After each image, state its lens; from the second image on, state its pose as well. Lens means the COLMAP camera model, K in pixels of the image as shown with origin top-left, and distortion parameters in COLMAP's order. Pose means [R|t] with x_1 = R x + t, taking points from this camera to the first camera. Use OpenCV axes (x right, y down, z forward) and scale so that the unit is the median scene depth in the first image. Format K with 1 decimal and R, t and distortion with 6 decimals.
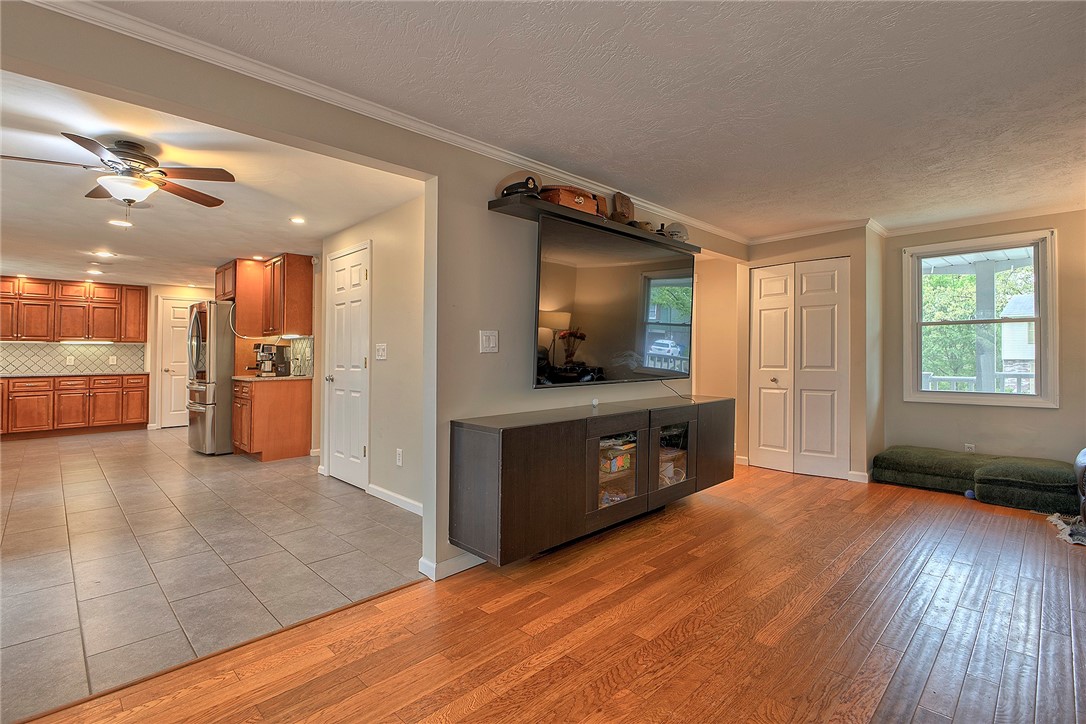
lens RADIAL K [[511.5, 0, 565.8], [0, 511.5, 340.3], [0, 0, 1]] dist [-0.003759, -0.002382]
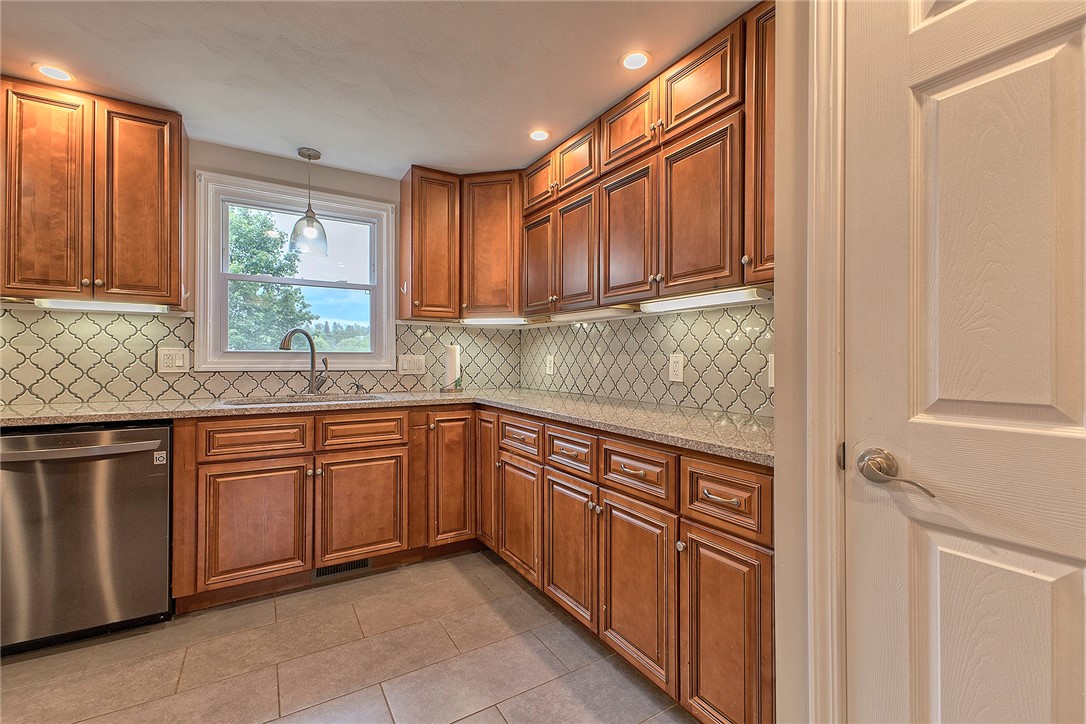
lens RADIAL K [[459.2, 0, 541.3], [0, 459.2, 356.5], [0, 0, 1]] dist [0.009587, -0.003395]
pose [[-0.245962, 0.004019, -0.969271, -0.707422], [0.025499, 0.999672, -0.002326, 0.032815], [0.968944, -0.025288, -0.245984, 1.020942]]
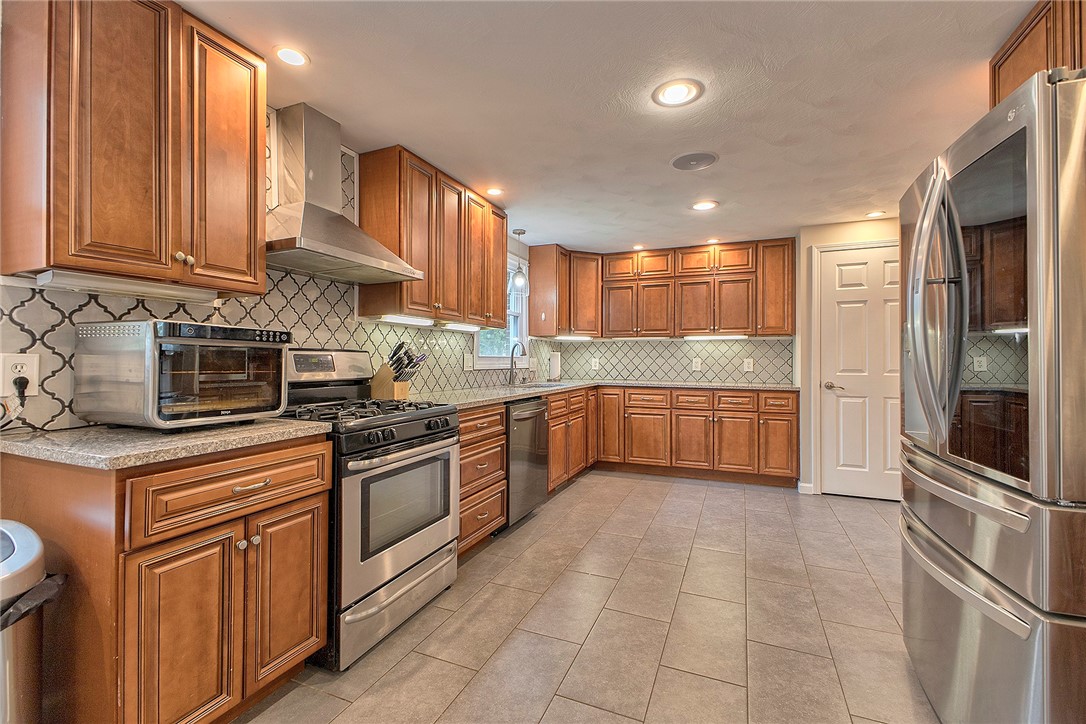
lens RADIAL K [[459.2, 0, 535.0], [0, 459.2, 357.3], [0, 0, 1]] dist [0.009587, -0.003395]
pose [[0.356335, 0.004307, -0.934348, -0.480432], [0.020210, 0.999720, 0.012316, 0.018426], [0.934140, -0.023272, 0.356148, 0.588066]]
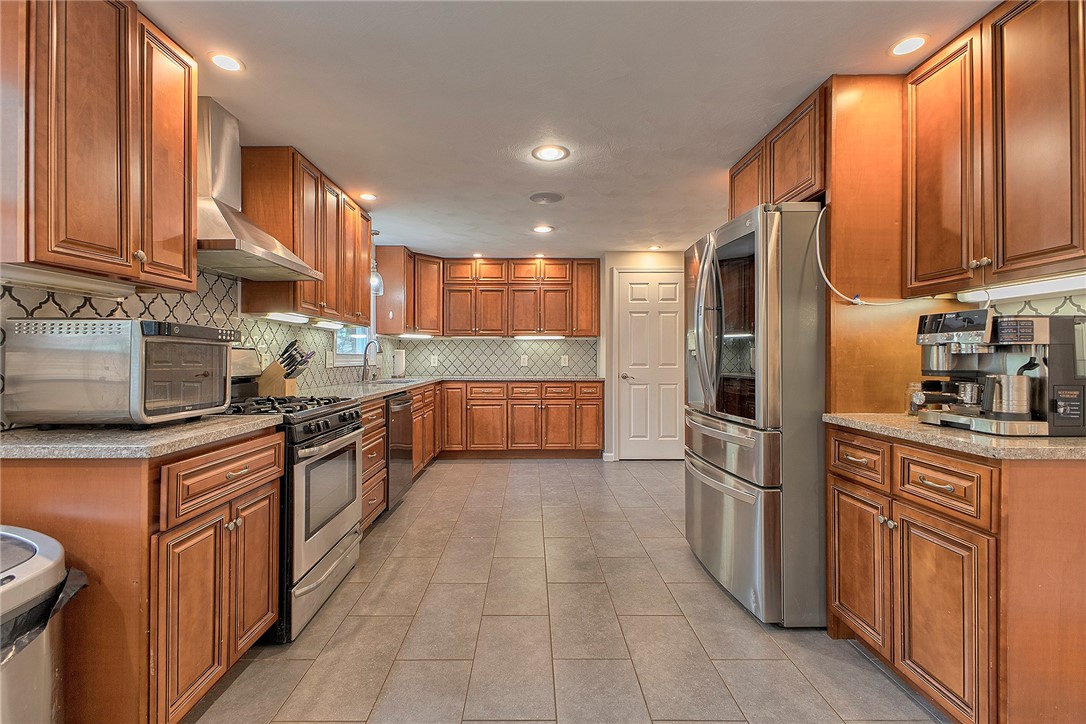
lens RADIAL K [[459.2, 0, 532.4], [0, 459.2, 357.4], [0, 0, 1]] dist [0.009587, -0.003395]
pose [[0.701268, 0.007868, -0.712855, -0.462992], [0.015200, 0.999547, 0.025985, 0.016690], [0.712736, -0.029057, 0.700830, 0.516665]]
